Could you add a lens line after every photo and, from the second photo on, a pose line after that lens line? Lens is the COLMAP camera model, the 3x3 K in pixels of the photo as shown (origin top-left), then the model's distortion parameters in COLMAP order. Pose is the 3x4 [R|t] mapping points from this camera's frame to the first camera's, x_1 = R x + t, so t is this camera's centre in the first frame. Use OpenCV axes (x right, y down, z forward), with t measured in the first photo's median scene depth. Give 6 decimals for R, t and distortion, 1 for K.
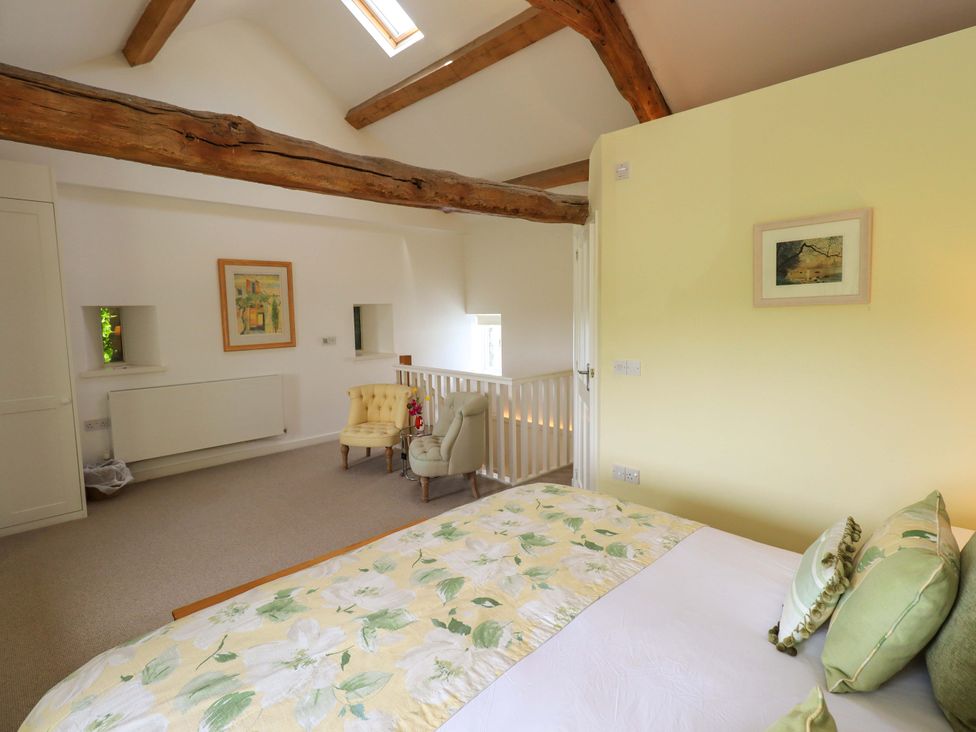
lens RADIAL K [[518.0, 0, 492.4], [0, 518.0, 362.4], [0, 0, 1]] dist [0.000165, 0.000087]
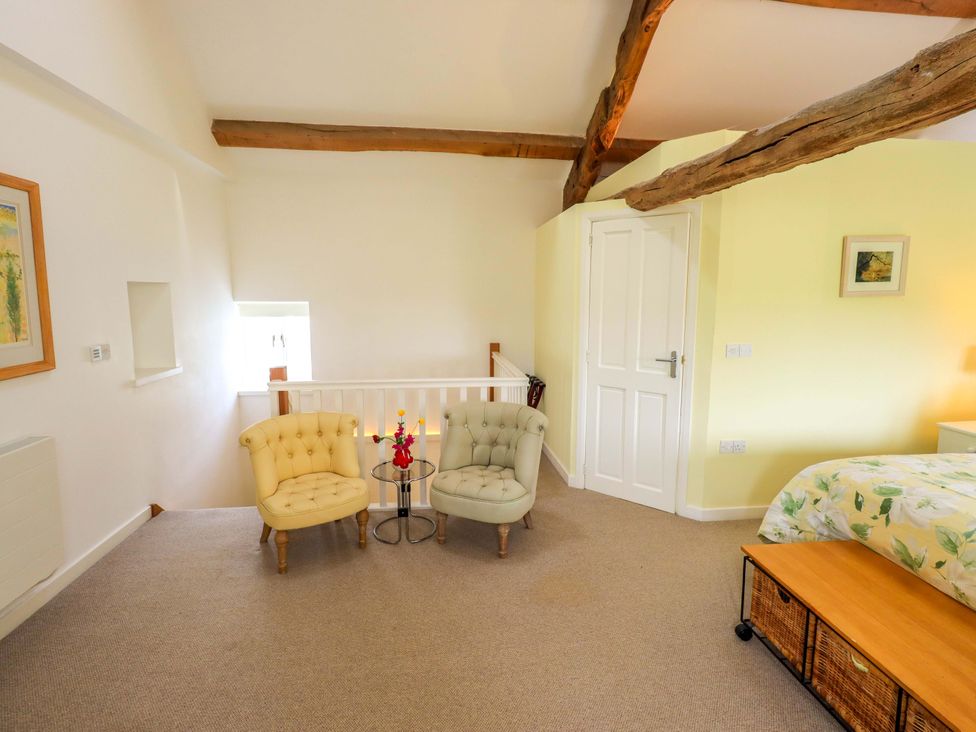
lens RADIAL K [[518.0, 0, 494.6], [0, 518.0, 360.8], [0, 0, 1]] dist [0.000165, 0.000087]
pose [[0.598304, -0.085210, 0.796725, -1.176221], [0.070859, 0.996060, 0.053317, -0.081020], [-0.798130, 0.024555, 0.601985, 0.944003]]
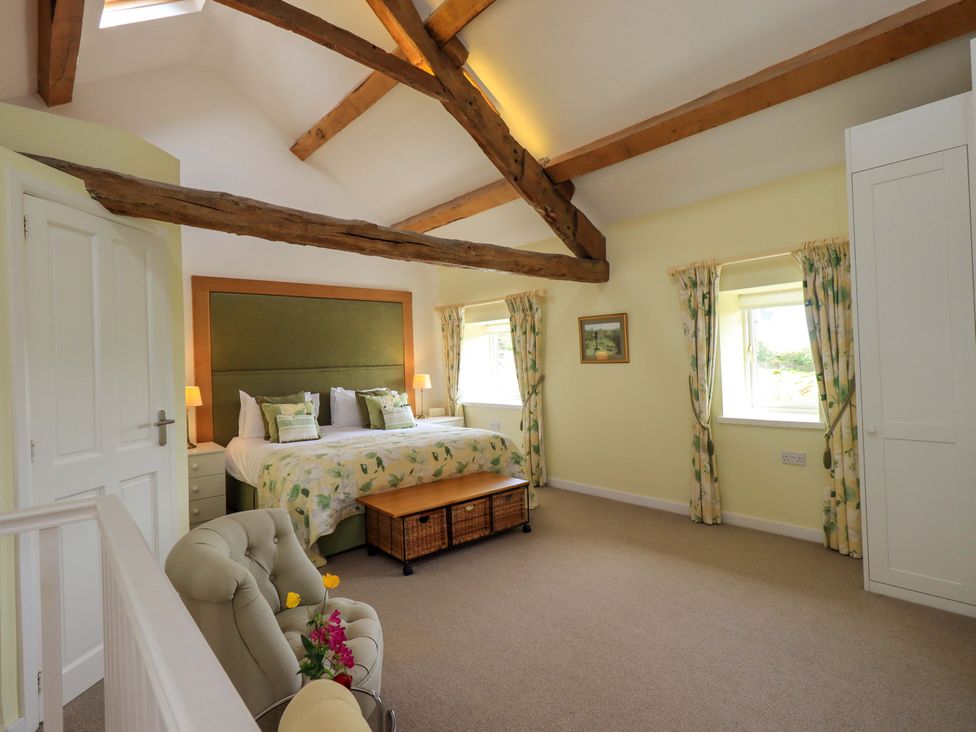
lens RADIAL K [[501.2, 0, 489.0], [0, 501.2, 363.2], [0, 0, 1]] dist [-0.003192, 0.001428]
pose [[-0.997707, 0.052738, 0.042414, -0.479054], [0.056874, 0.993045, 0.103086, -0.163848], [-0.036682, 0.105261, -0.993768, 2.410255]]
